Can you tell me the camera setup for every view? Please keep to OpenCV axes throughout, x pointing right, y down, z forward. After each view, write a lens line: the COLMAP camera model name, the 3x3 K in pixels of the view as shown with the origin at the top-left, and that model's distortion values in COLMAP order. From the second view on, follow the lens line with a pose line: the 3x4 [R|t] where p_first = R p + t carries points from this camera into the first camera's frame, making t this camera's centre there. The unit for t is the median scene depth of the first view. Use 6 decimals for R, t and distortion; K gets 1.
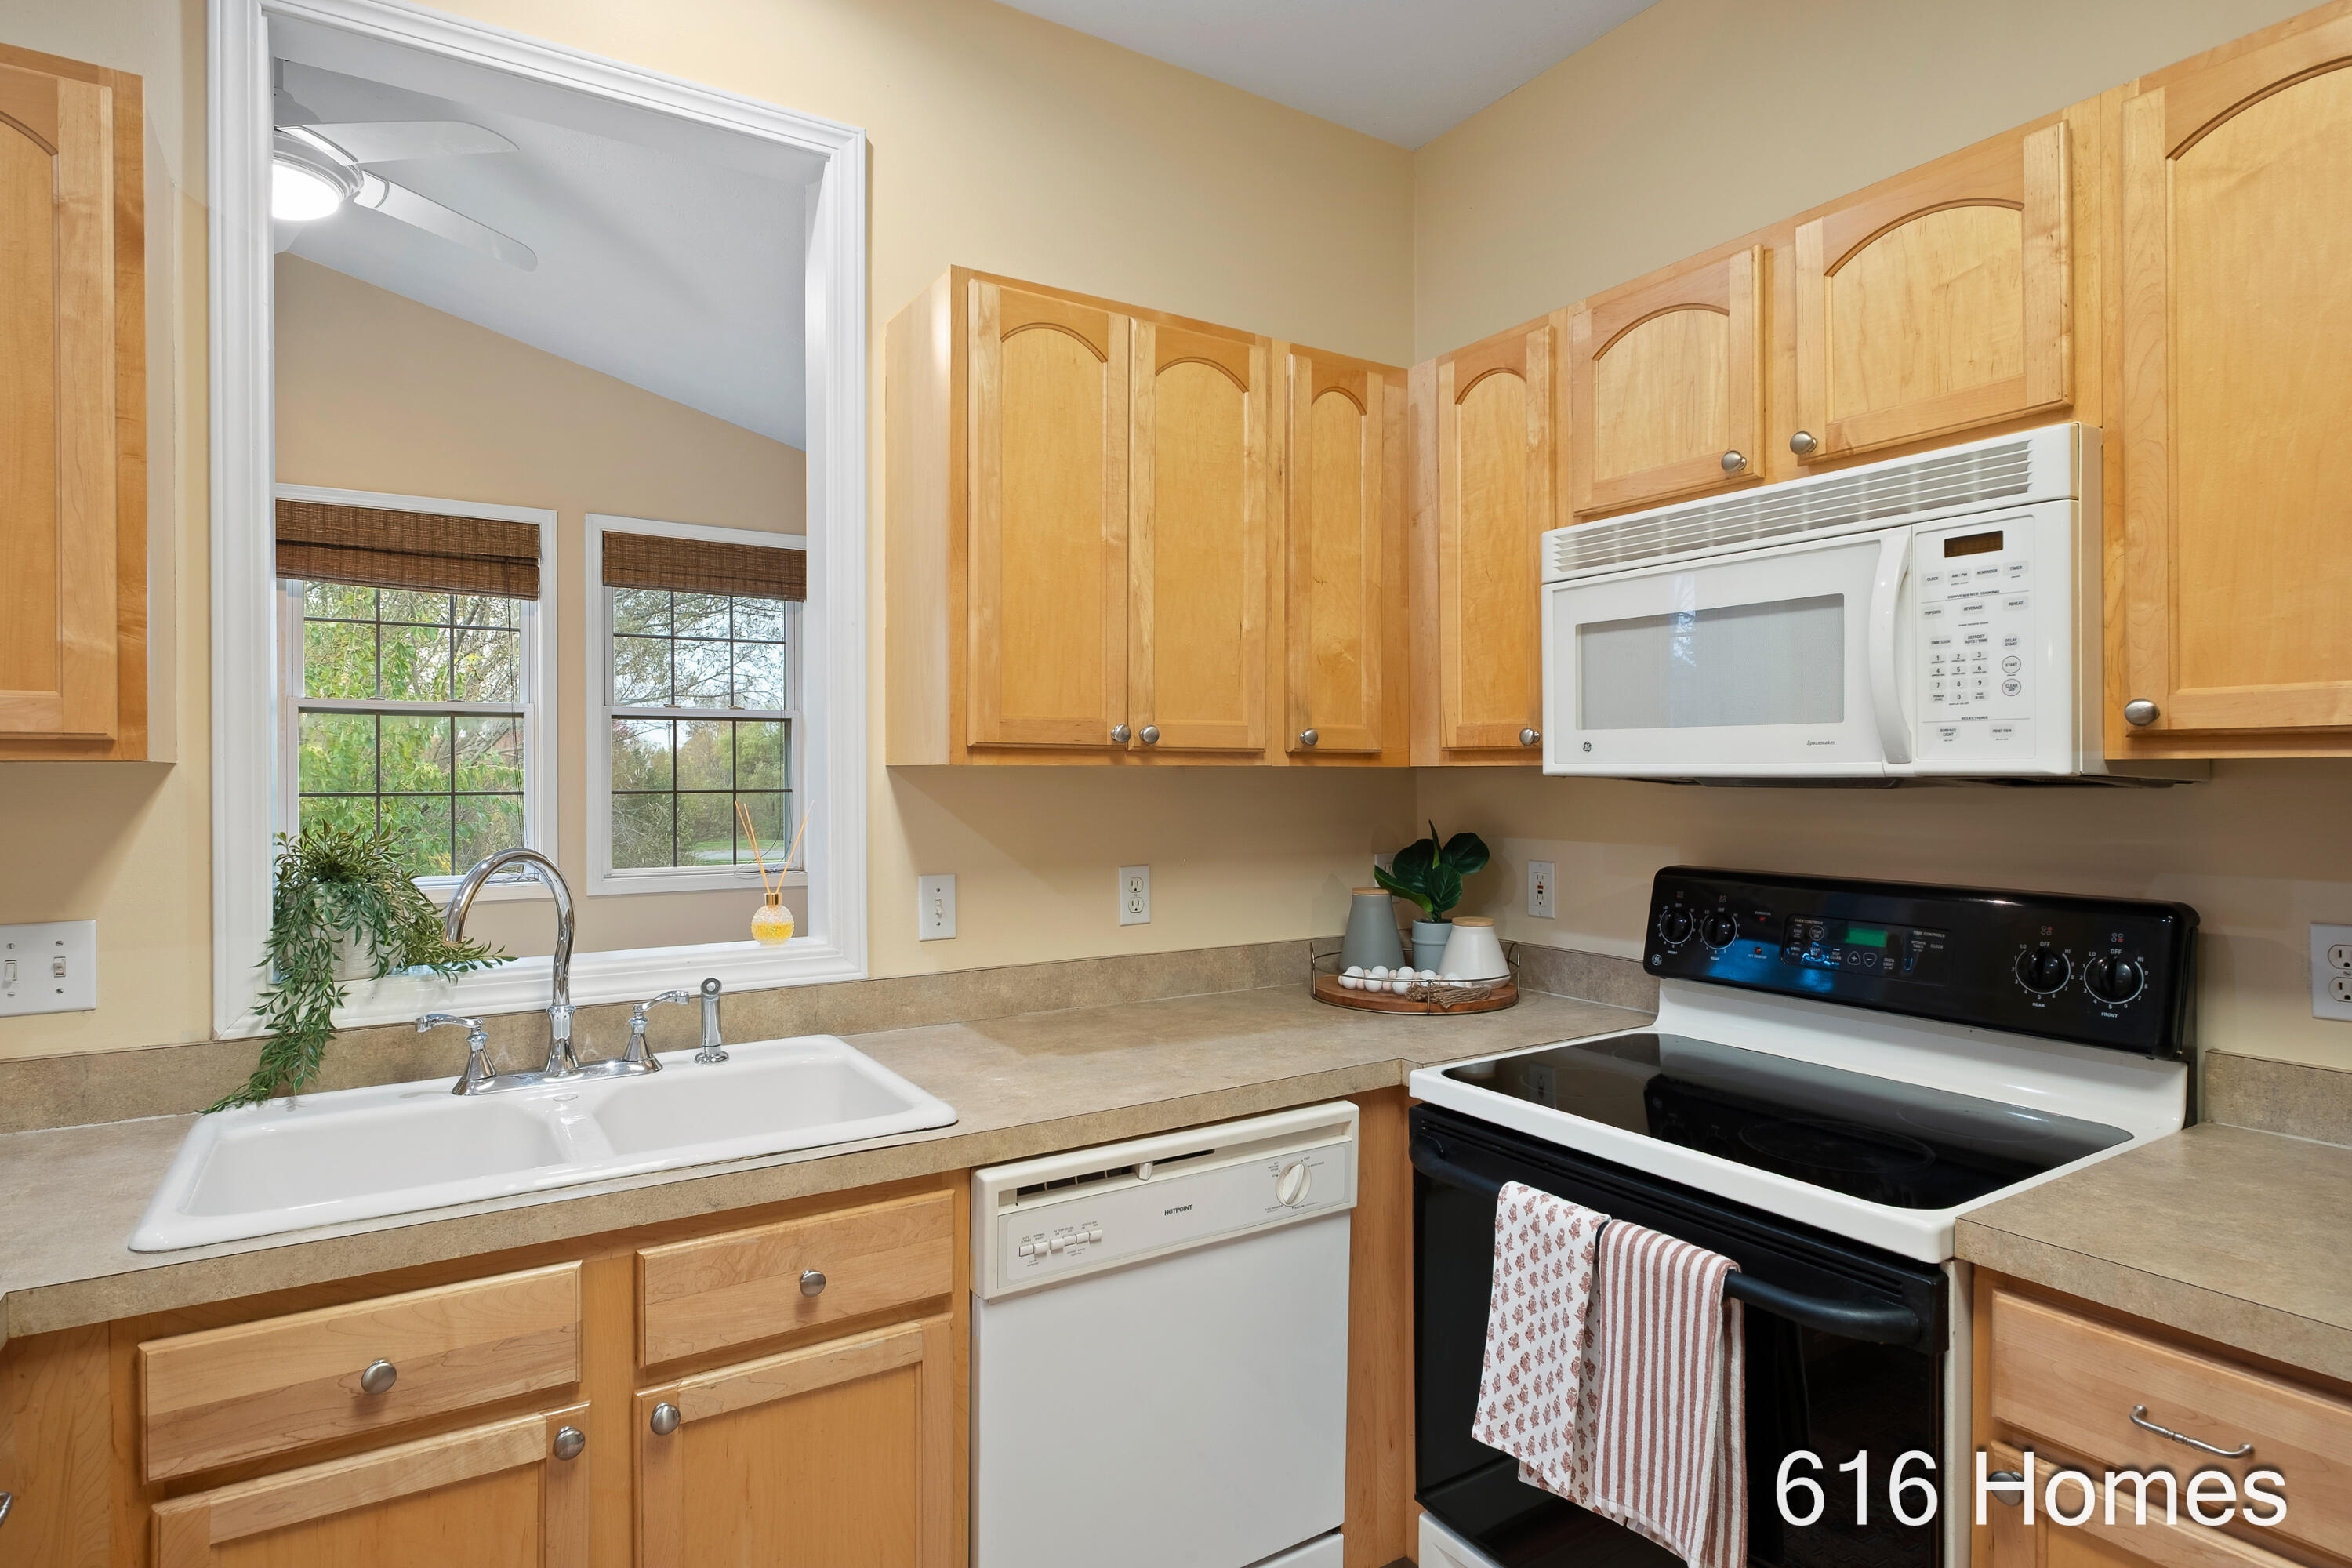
lens RADIAL K [[1247.2, 0, 1173.2], [0, 1247.2, 778.9], [0, 0, 1]] dist [-0.001500, -0.000198]
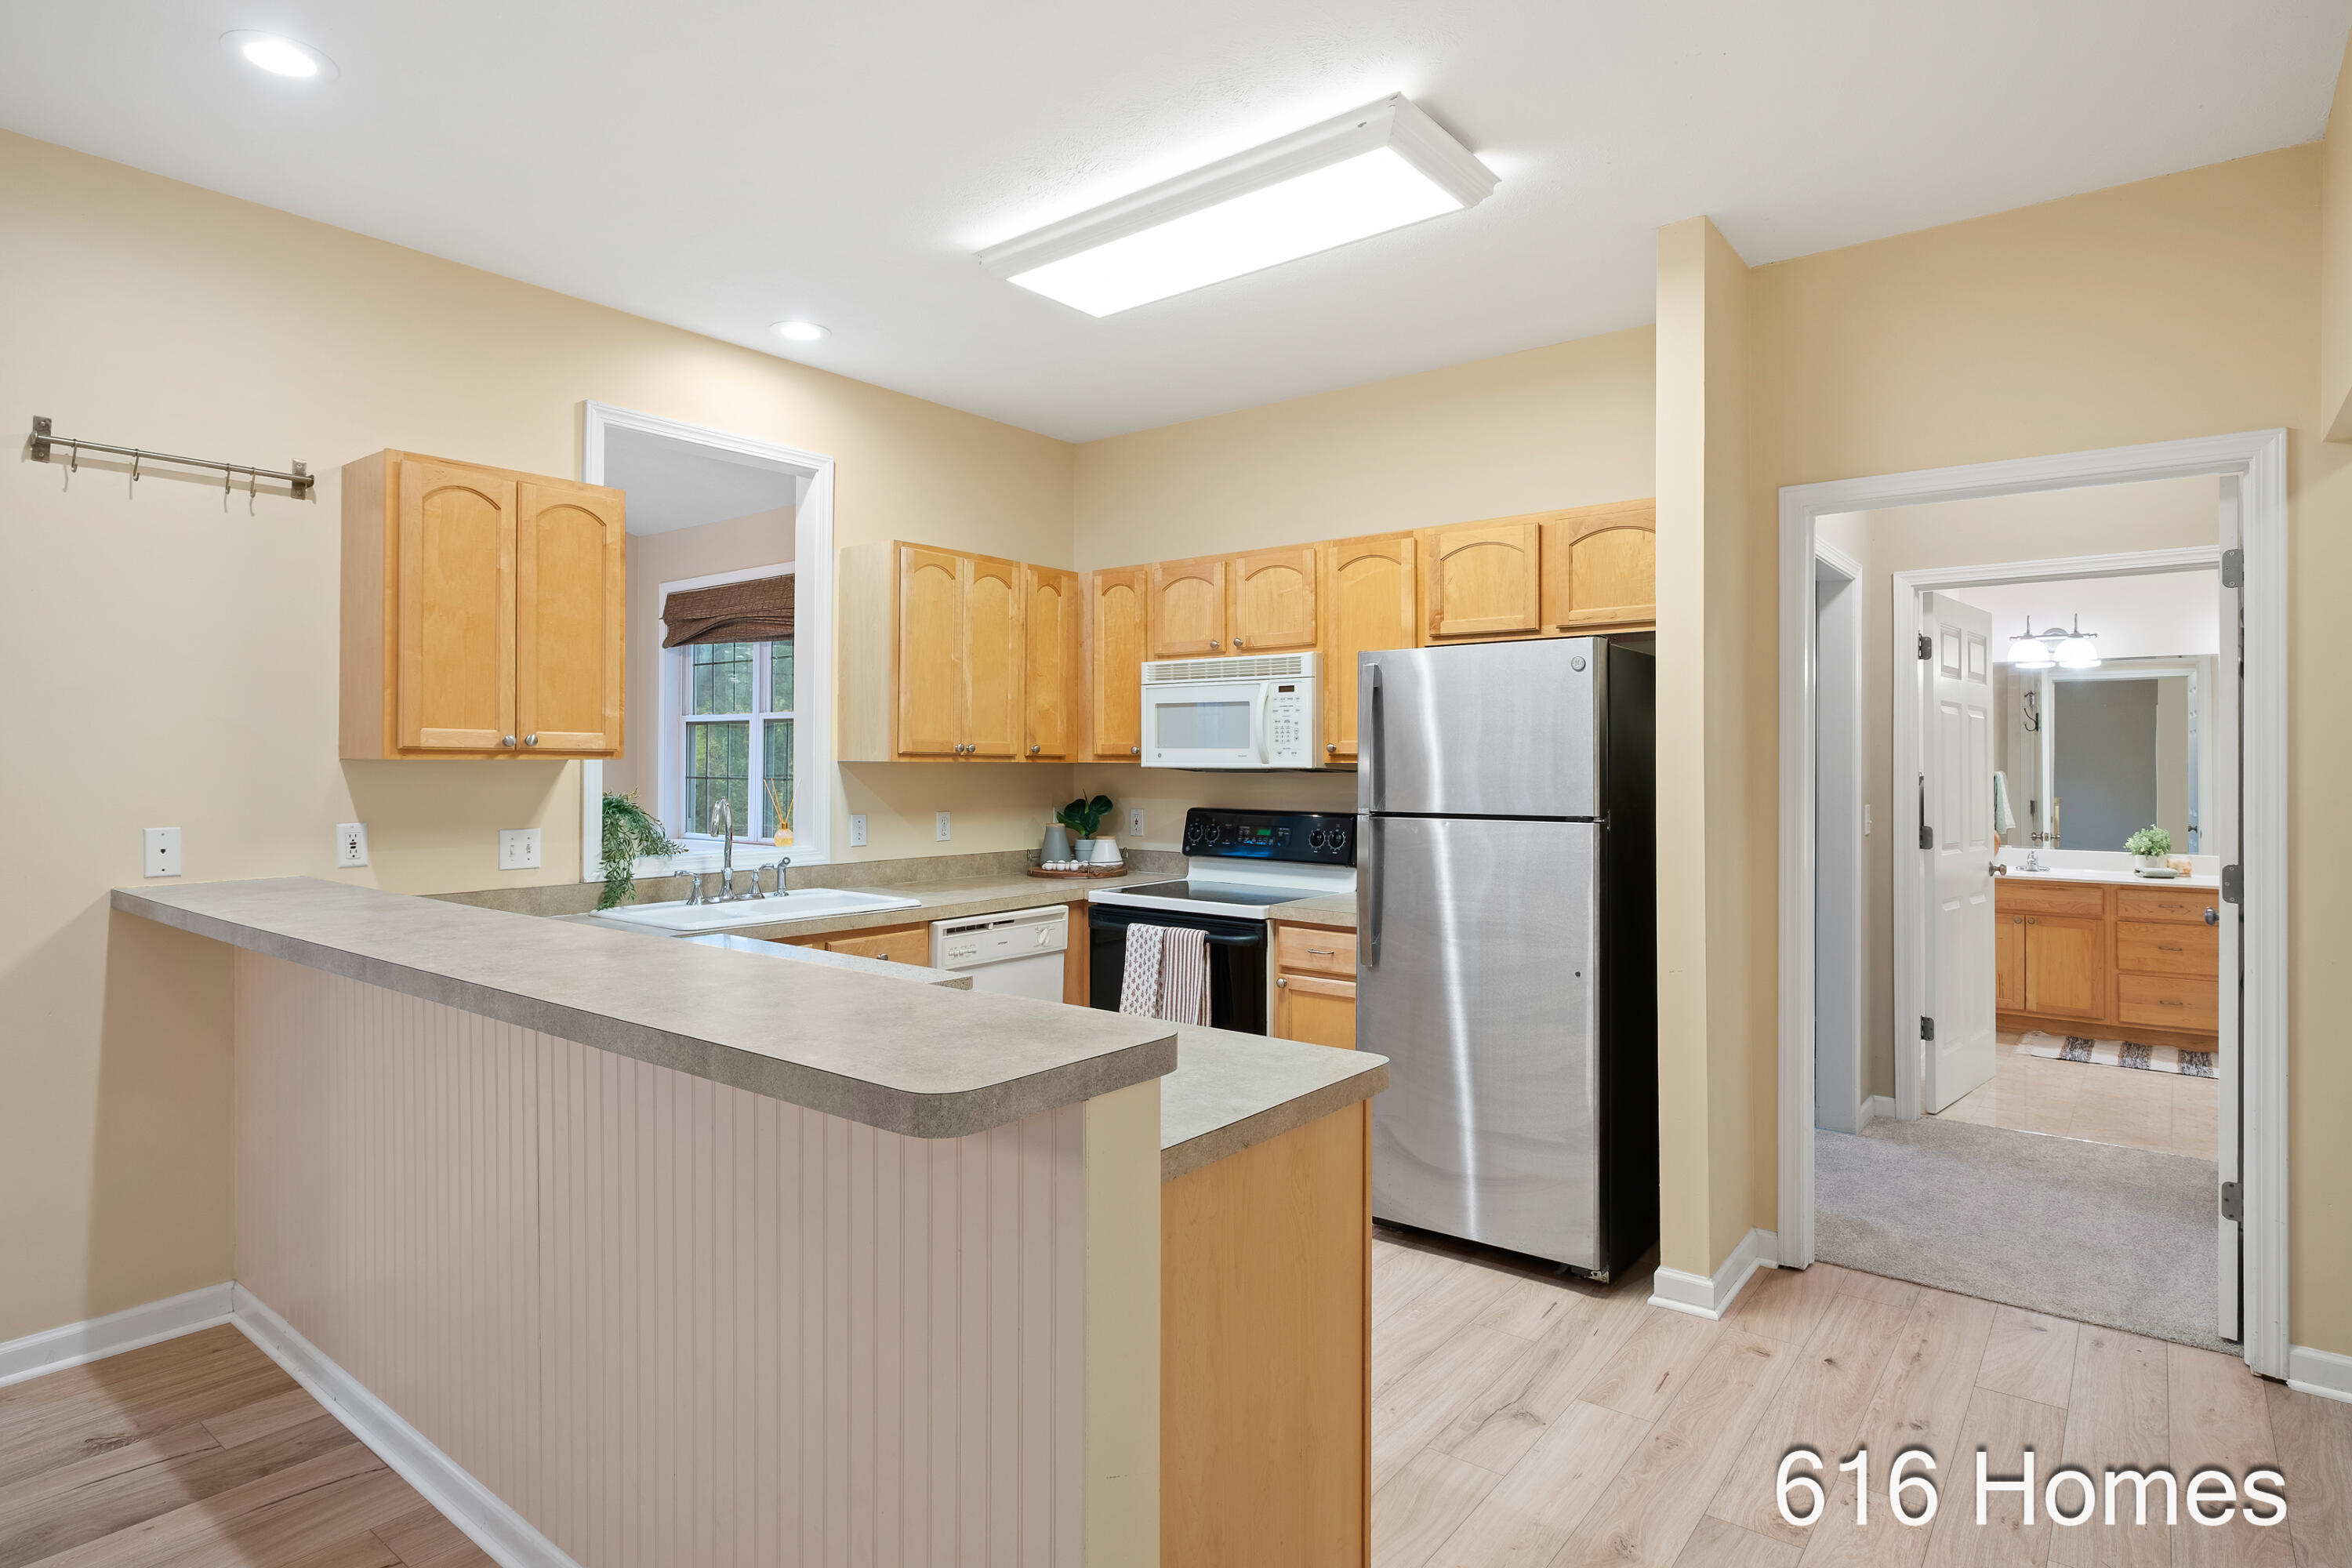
lens RADIAL K [[1253.8, 0, 1173.6], [0, 1253.8, 752.7], [0, 0, 1]] dist [-0.000529, -0.001421]
pose [[0.942707, 0.008348, 0.333517, -0.458850], [-0.003979, 0.999897, -0.013779, 0.002041], [-0.333597, 0.011663, 0.942643, -1.316203]]
